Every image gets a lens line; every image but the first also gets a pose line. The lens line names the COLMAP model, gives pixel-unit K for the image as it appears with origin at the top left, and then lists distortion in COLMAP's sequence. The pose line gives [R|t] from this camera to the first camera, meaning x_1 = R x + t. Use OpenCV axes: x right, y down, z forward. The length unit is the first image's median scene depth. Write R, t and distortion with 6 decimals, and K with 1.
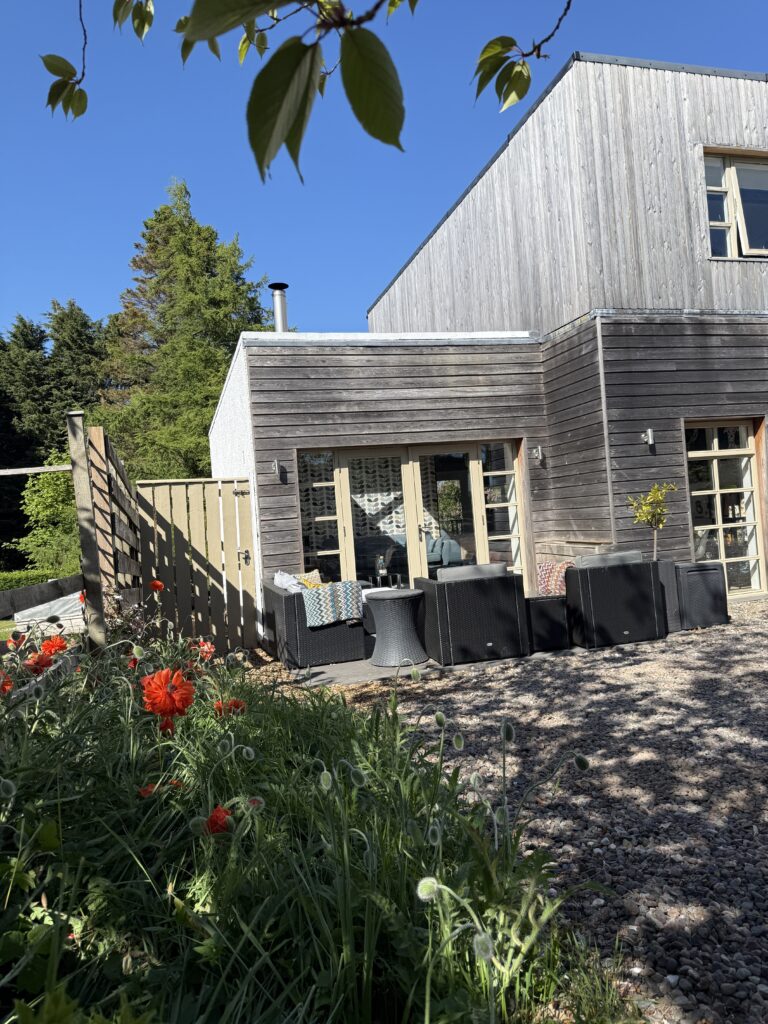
lens RADIAL K [[717.7, 0, 381.5], [0, 717.7, 498.7], [0, 0, 1]] dist [0.218990, -0.402014]
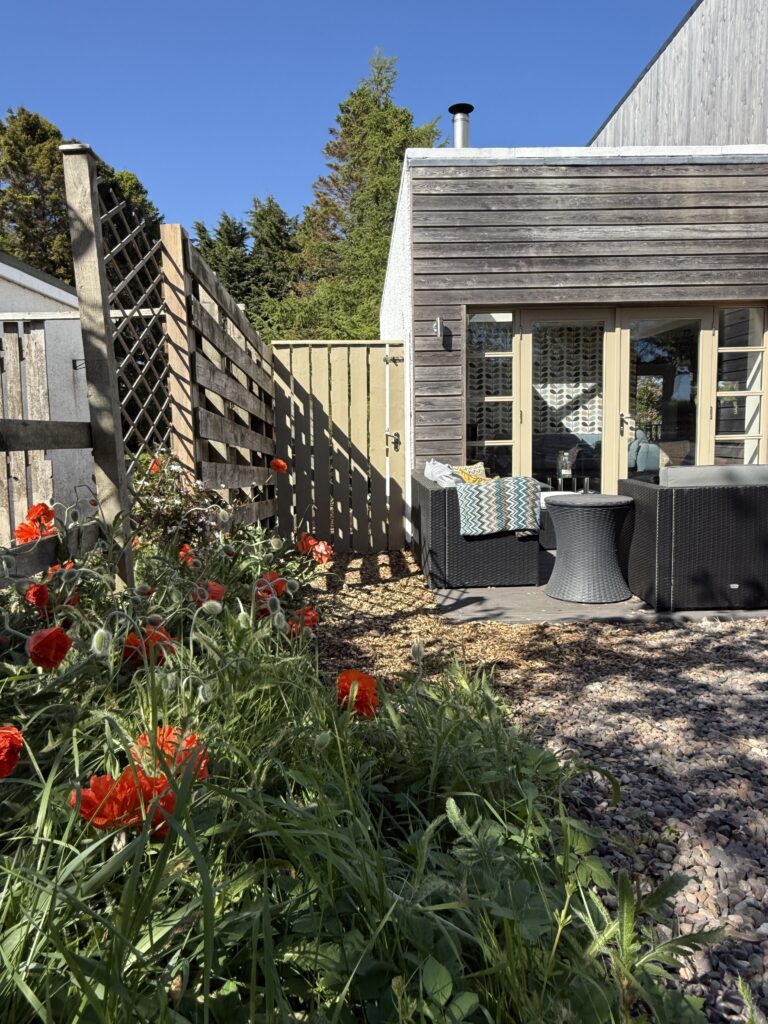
lens RADIAL K [[700.4, 0, 384.0], [0, 700.4, 512.0], [0, 0, 1]] dist [-0.000840, 0.002544]
pose [[0.969484, 0.080845, -0.231439, -0.011546], [-0.044389, 0.986344, 0.158601, 0.032963], [0.241101, -0.143488, 0.959834, 0.220142]]
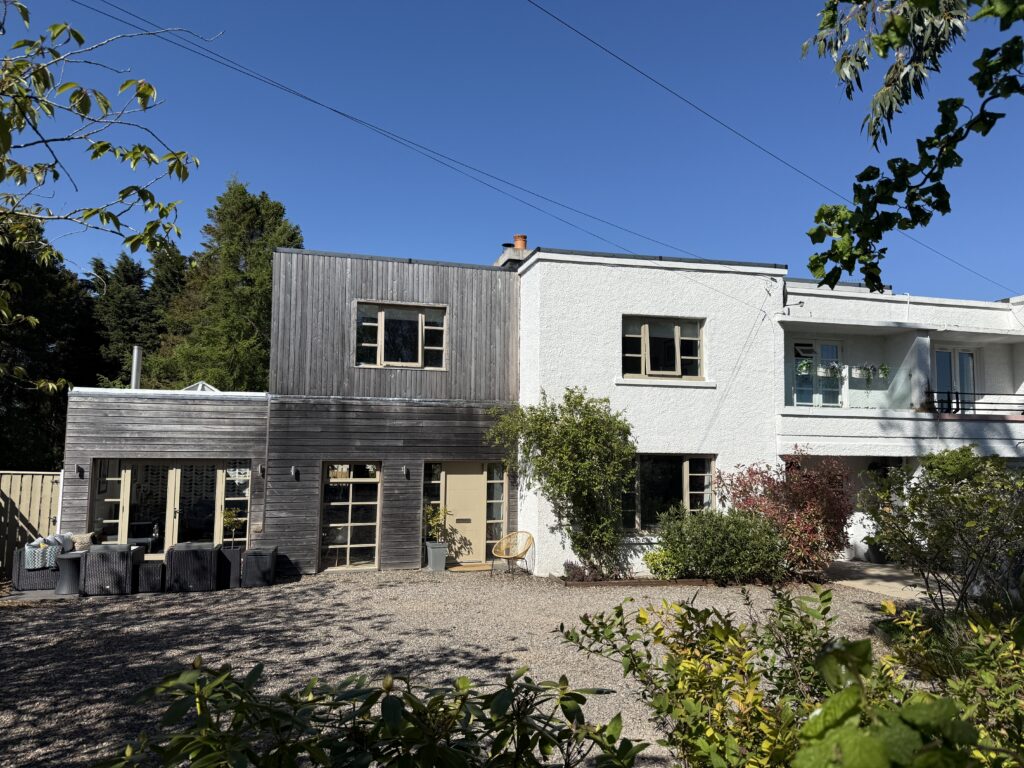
lens RADIAL K [[720.4, 0, 512.0], [0, 720.4, 384.0], [0, 0, 1]] dist [-0.006199, -0.003005]
pose [[0.996398, 0.084649, 0.005088, 0.799079], [-0.084179, 0.994558, -0.061390, -0.212102], [-0.010257, 0.060740, 0.998101, -0.657359]]
